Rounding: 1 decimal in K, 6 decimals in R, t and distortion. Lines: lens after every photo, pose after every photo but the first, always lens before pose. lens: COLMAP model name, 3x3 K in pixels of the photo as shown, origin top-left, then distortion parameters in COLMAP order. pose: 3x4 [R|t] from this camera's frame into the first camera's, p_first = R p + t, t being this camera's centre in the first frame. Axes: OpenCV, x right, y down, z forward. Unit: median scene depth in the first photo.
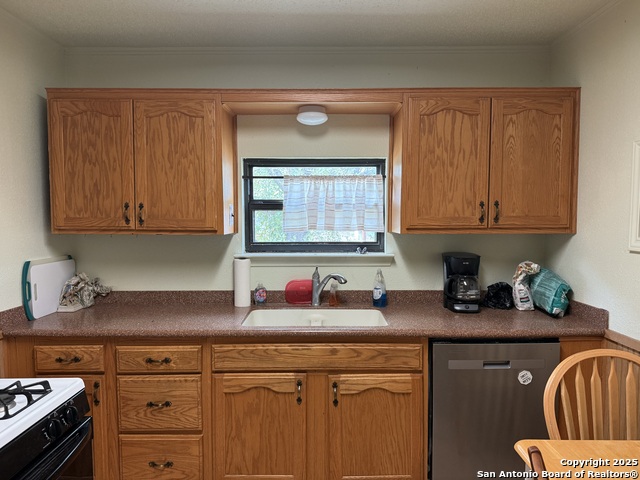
lens RADIAL K [[434.6, 0, 319.5], [0, 434.6, 239.6], [0, 0, 1]] dist [0.038580, -0.024601]
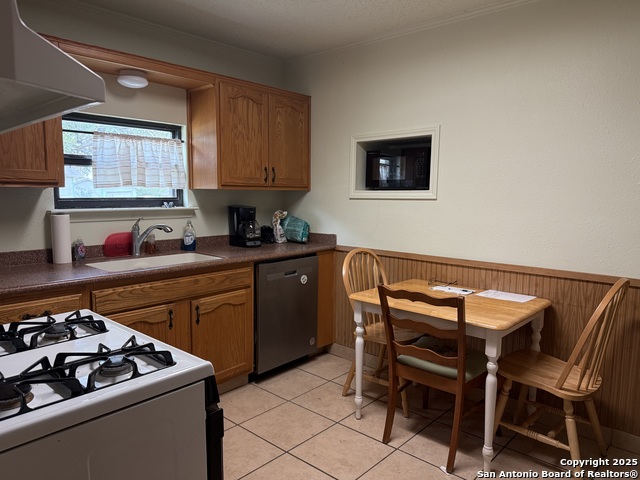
lens RADIAL K [[434.6, 0, 323.1], [0, 434.6, 240.9], [0, 0, 1]] dist [0.038580, -0.024601]
pose [[0.675110, -0.076570, 0.733733, -0.558926], [0.023362, 0.996319, 0.082477, 0.039477], [-0.737347, -0.038539, 0.674414, -0.102926]]
